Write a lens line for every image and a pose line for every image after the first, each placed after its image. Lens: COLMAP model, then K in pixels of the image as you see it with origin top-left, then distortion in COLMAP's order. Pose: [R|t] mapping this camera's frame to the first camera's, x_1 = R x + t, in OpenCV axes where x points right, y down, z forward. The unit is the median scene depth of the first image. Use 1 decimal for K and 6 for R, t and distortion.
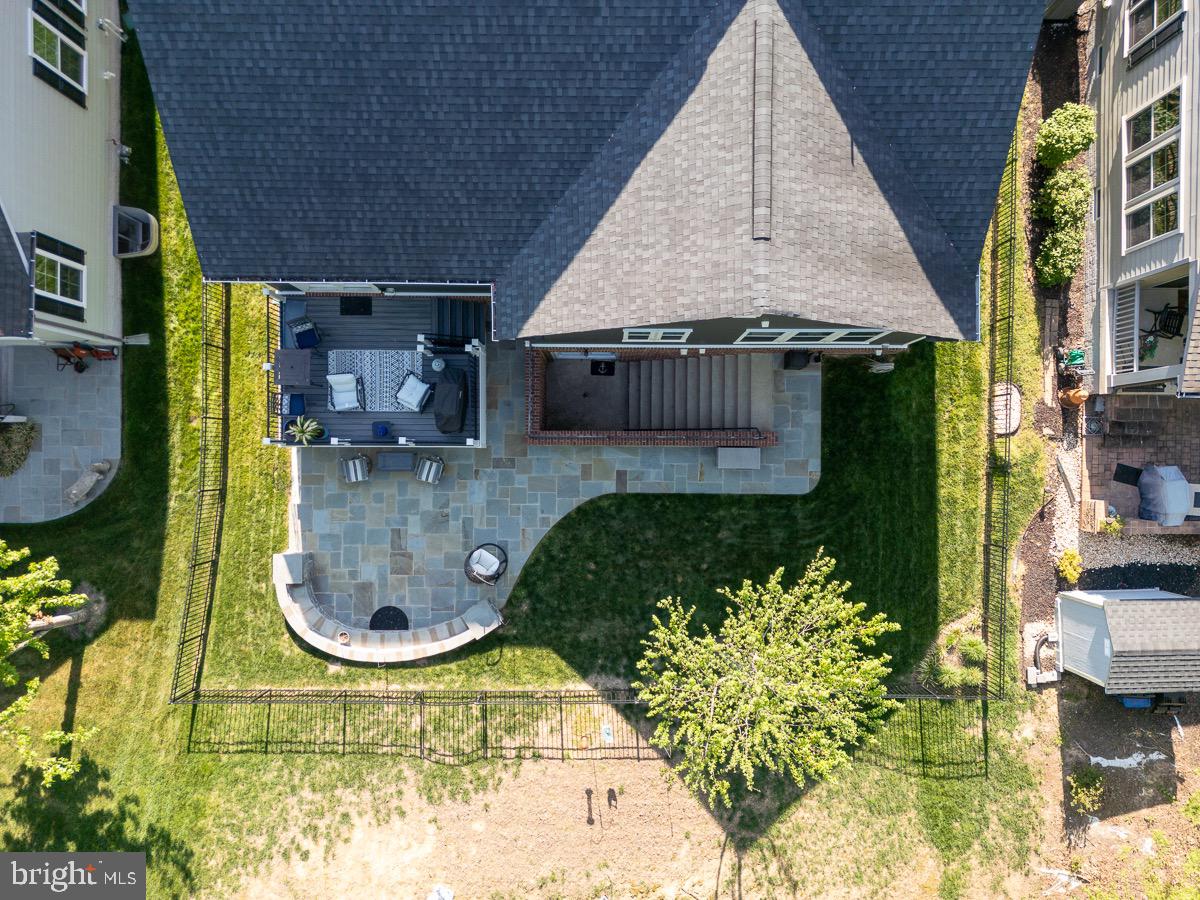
lens RADIAL K [[845.7, 0, 597.5], [0, 845.7, 452.8], [0, 0, 1]] dist [0.079358, -0.089347]
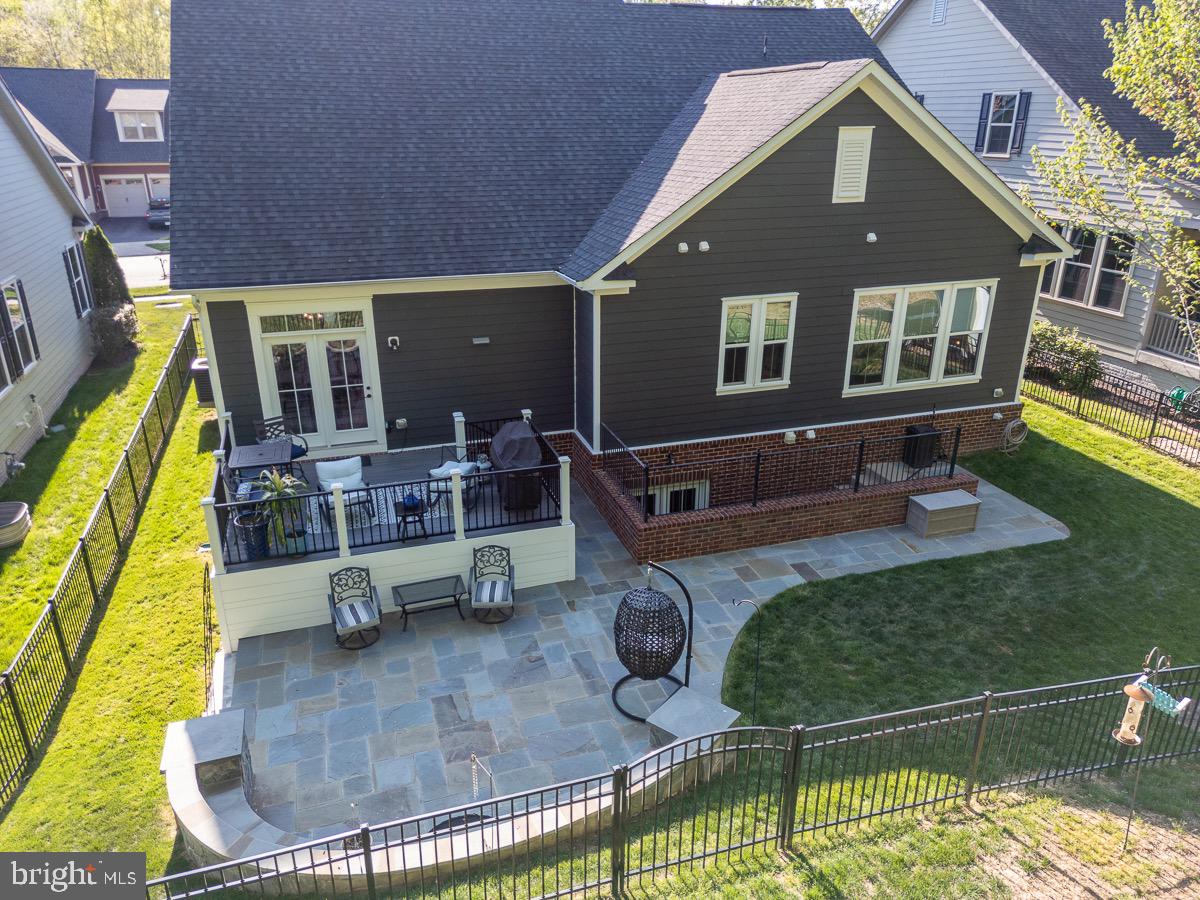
lens RADIAL K [[845.7, 0, 597.5], [0, 845.7, 452.8], [0, 0, 1]] dist [0.079358, -0.089347]
pose [[0.949042, -0.105133, 0.297098, -0.307640], [0.314828, 0.358935, -0.878663, 0.529348], [-0.014262, 0.927423, 0.373743, 0.757108]]
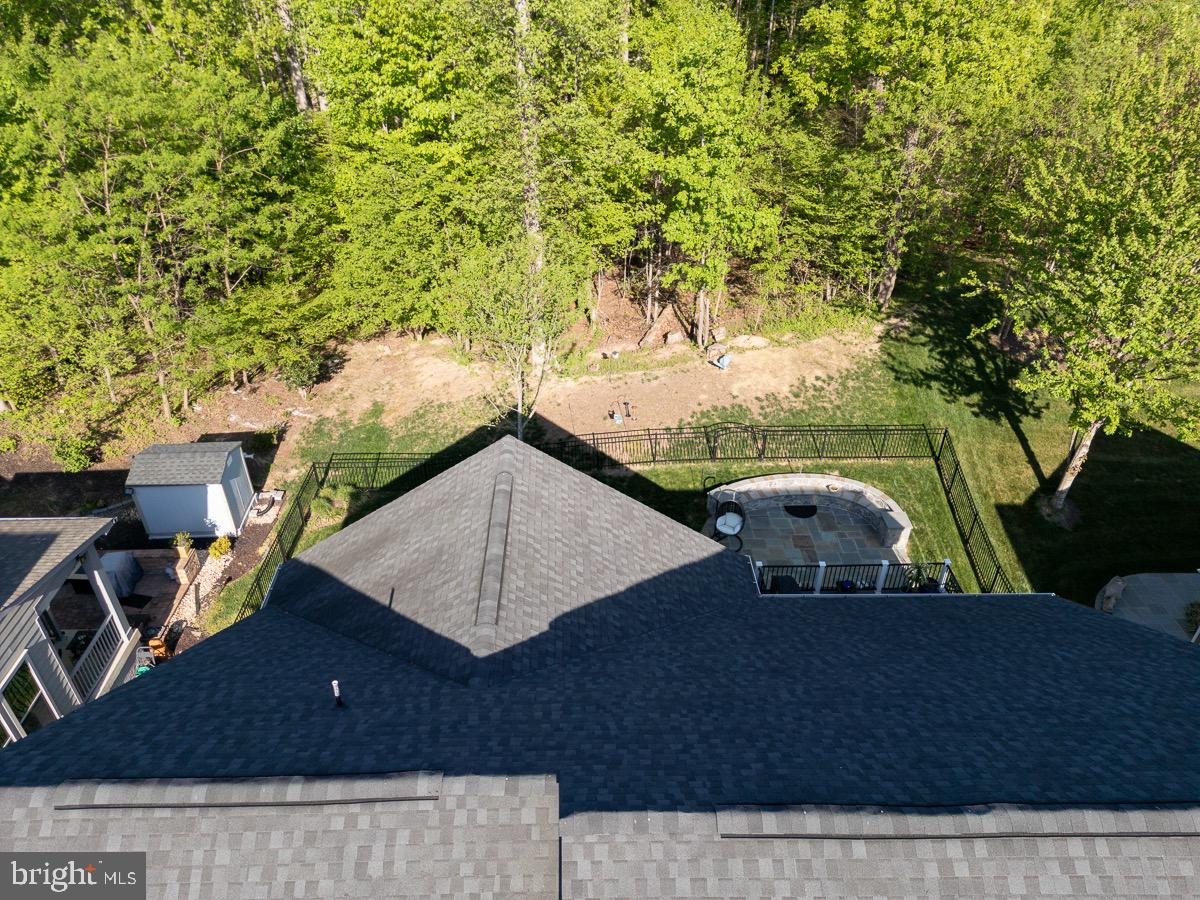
lens RADIAL K [[845.7, 0, 597.5], [0, 845.7, 452.8], [0, 0, 1]] dist [0.079358, -0.089347]
pose [[-0.999592, 0.023181, -0.016695, 0.062807], [-0.026935, -0.570061, 0.821161, -0.751826], [0.009519, 0.821276, 0.570452, 0.250356]]
